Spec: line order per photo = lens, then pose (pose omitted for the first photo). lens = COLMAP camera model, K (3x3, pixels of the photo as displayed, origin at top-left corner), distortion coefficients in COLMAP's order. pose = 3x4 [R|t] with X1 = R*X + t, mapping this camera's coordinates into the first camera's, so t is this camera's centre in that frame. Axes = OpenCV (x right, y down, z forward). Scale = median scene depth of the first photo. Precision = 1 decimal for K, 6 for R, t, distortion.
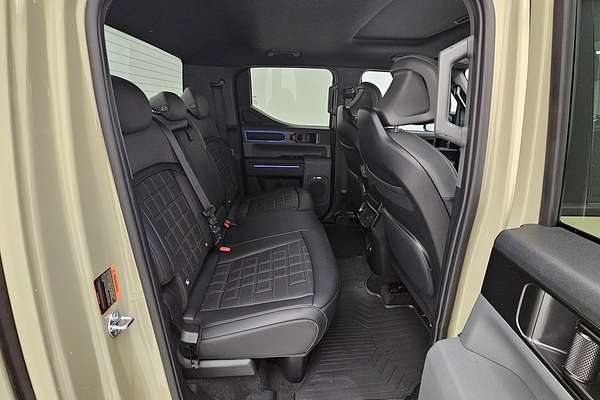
lens RADIAL K [[293.7, 0, 300.0], [0, 293.7, 200.0], [0, 0, 1]] dist [-0.003086, -0.001255]
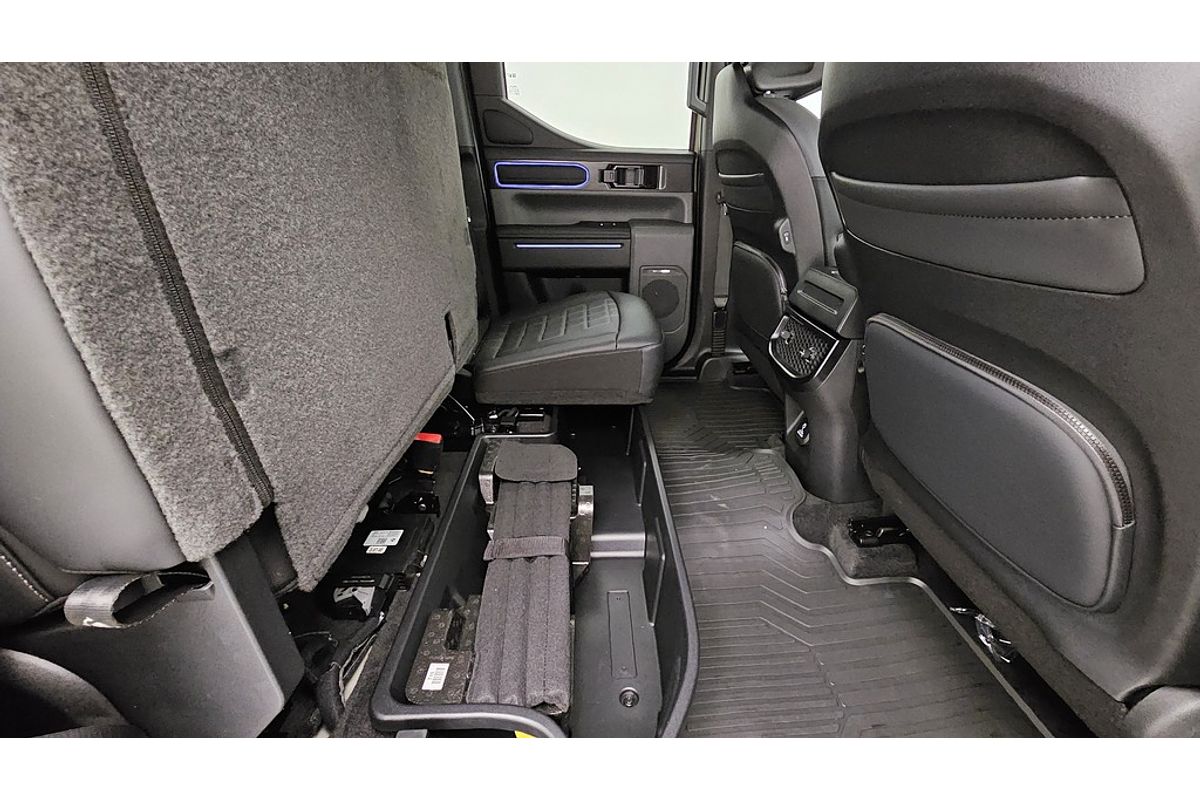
lens RADIAL K [[587.4, 0, 600.0], [0, 587.4, 400.0], [0, 0, 1]] dist [-0.003086, -0.001255]
pose [[0.999295, -0.005830, -0.037088, -0.001443], [0.010095, 0.993213, 0.115874, 0.014144], [0.036161, -0.116167, 0.992571, 0.105006]]
